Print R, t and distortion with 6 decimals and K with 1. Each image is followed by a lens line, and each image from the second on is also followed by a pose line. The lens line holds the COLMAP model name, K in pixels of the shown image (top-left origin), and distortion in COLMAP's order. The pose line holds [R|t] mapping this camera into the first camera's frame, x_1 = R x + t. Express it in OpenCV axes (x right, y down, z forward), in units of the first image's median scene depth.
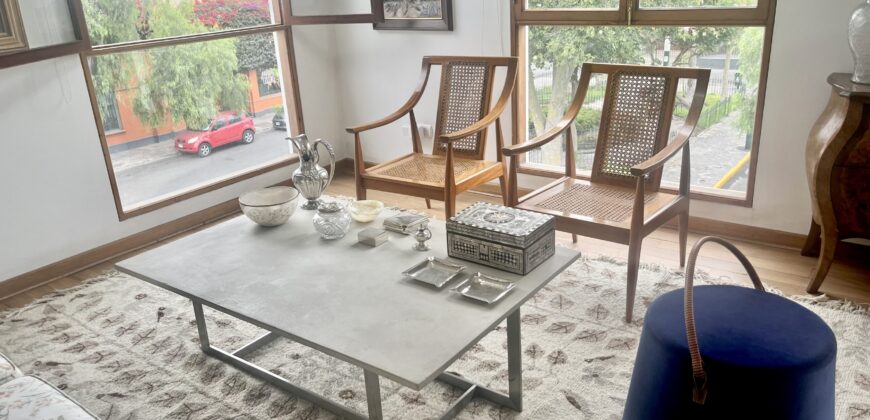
lens RADIAL K [[661.8, 0, 442.3], [0, 661.8, 209.6], [0, 0, 1]] dist [0.051994, -0.061809]
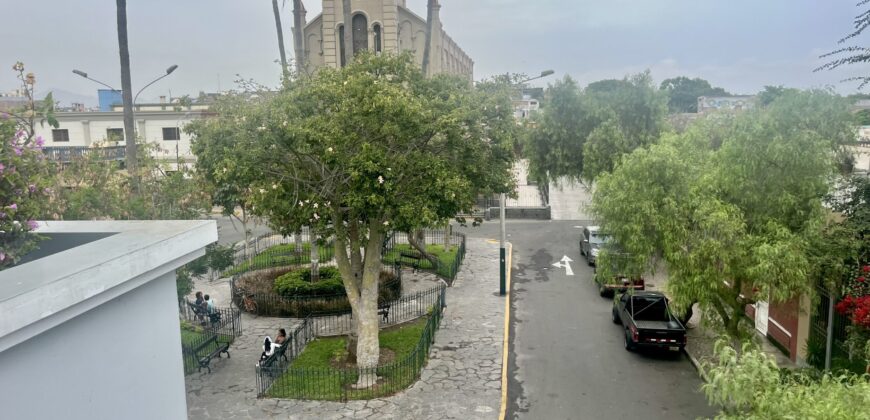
lens RADIAL K [[661.8, 0, 438.1], [0, 661.8, 218.4], [0, 0, 1]] dist [0.051994, -0.061809]
pose [[0.868360, -0.044782, 0.493908, -1.403031], [0.148142, 0.973867, -0.172156, -0.391746], [-0.473291, 0.222662, 0.852301, 1.074714]]
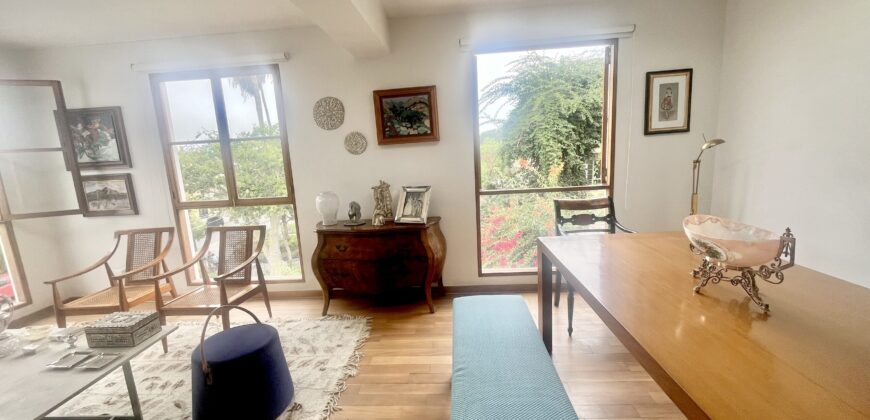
lens RADIAL K [[351.6, 0, 433.2], [0, 351.6, 209.2], [0, 0, 1]] dist [-0.003221, -0.000005]
pose [[0.839594, -0.087109, 0.536184, 0.212978], [0.198829, 0.967842, -0.154104, 0.026721], [-0.505518, 0.235994, 0.829915, -0.237521]]
